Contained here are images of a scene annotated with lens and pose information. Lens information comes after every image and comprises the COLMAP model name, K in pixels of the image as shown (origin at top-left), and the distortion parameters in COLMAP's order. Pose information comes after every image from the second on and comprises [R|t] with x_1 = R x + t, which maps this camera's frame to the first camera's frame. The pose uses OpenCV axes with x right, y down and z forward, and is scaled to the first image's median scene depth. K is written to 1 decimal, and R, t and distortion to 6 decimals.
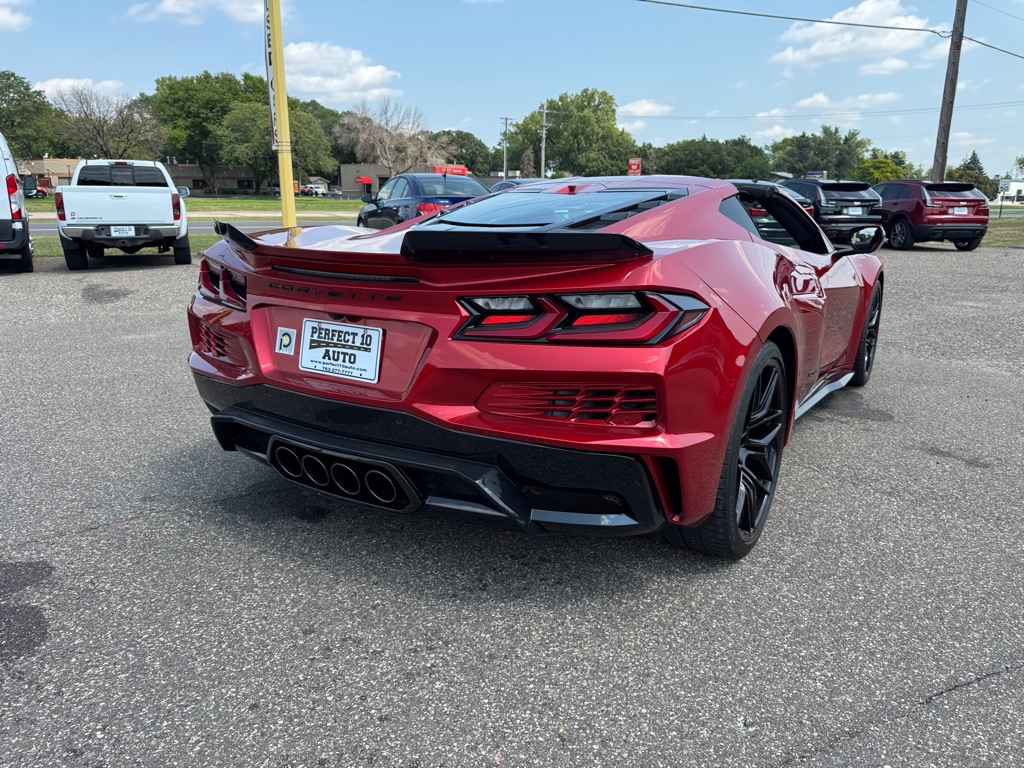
lens RADIAL K [[729.5, 0, 514.5], [0, 729.5, 382.6], [0, 0, 1]] dist [0.020448, -0.026841]
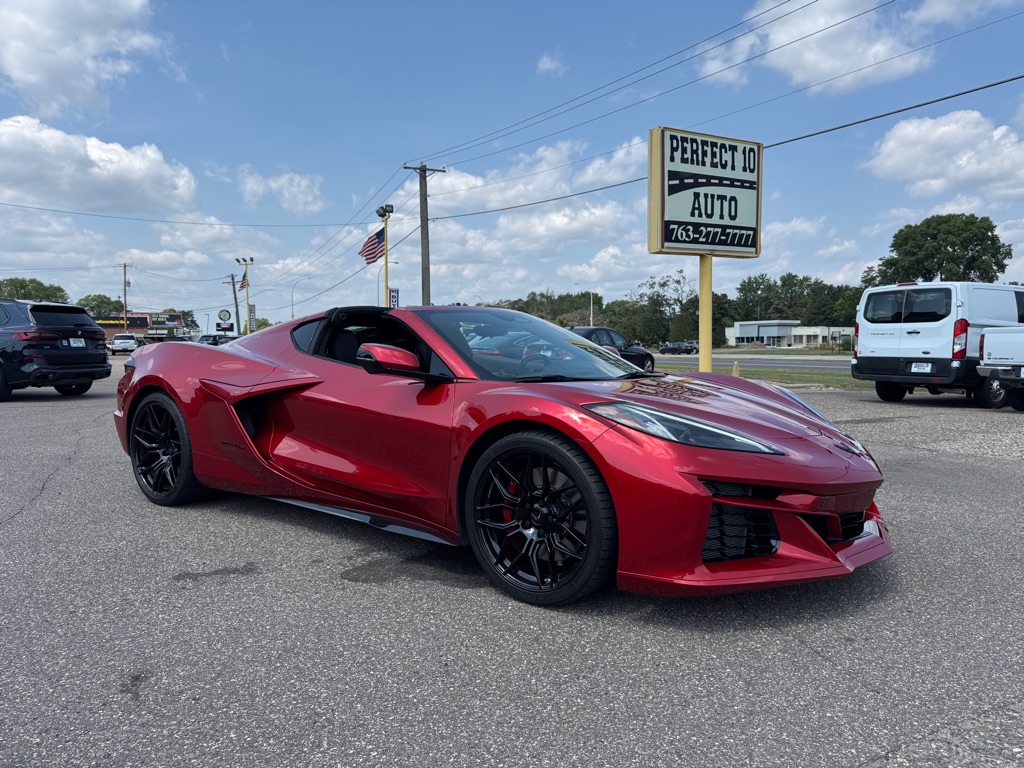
lens RADIAL K [[718.6, 0, 512.0], [0, 718.6, 384.0], [0, 0, 1]] dist [0.082248, -0.114704]
pose [[-0.080237, 0.046118, -0.995708, 0.469941], [-0.243007, 0.967884, 0.064412, -0.092970], [0.966700, 0.247132, -0.066453, 0.432363]]
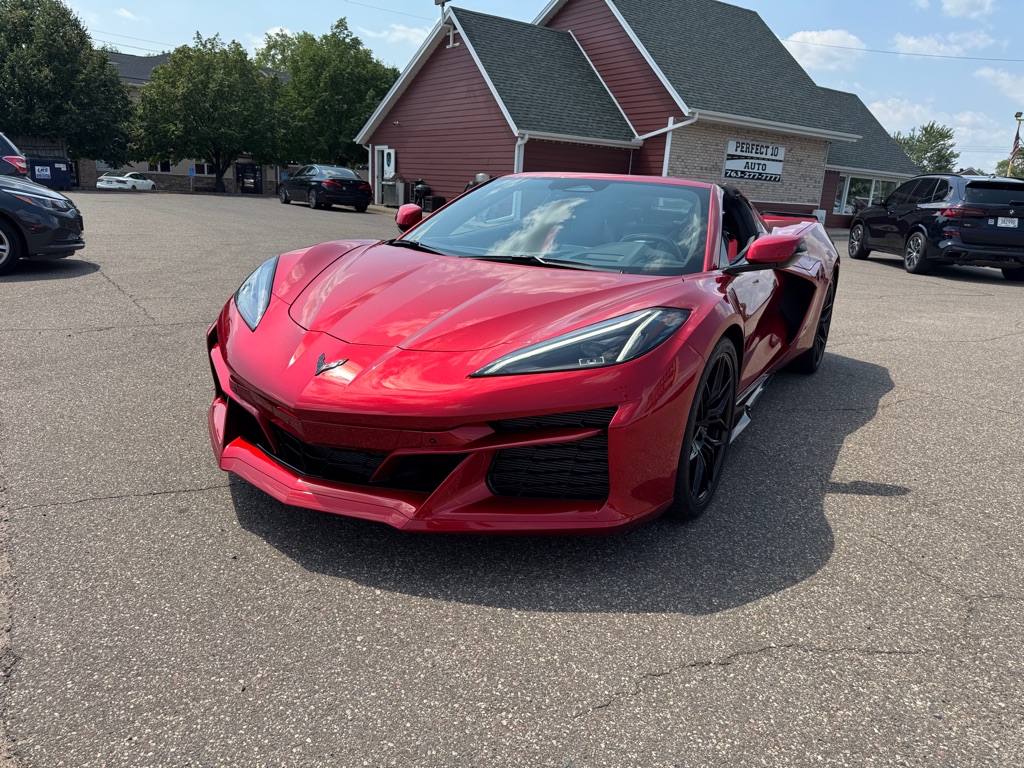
lens RADIAL K [[729.1, 0, 508.9], [0, 729.1, 384.5], [0, 0, 1]] dist [0.016465, -0.023587]
pose [[-0.996992, -0.055823, -0.053761, 0.137696], [-0.075009, 0.869531, 0.488149, -0.182783], [0.019497, 0.490713, -0.871103, 0.731662]]
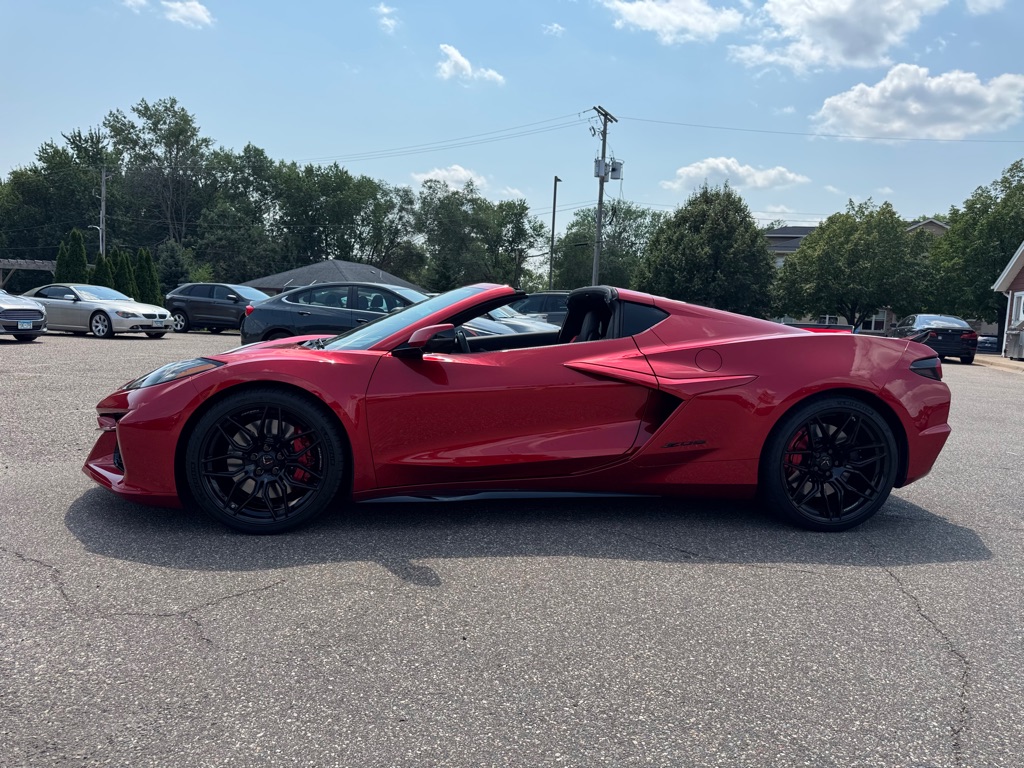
lens RADIAL K [[718.6, 0, 512.0], [0, 718.6, 384.0], [0, 0, 1]] dist [0.082248, -0.114704]
pose [[-0.640011, -0.113680, 0.759909, -0.242103], [0.141561, 0.954620, 0.262033, -0.152685], [-0.755212, 0.275277, -0.594875, 0.620261]]
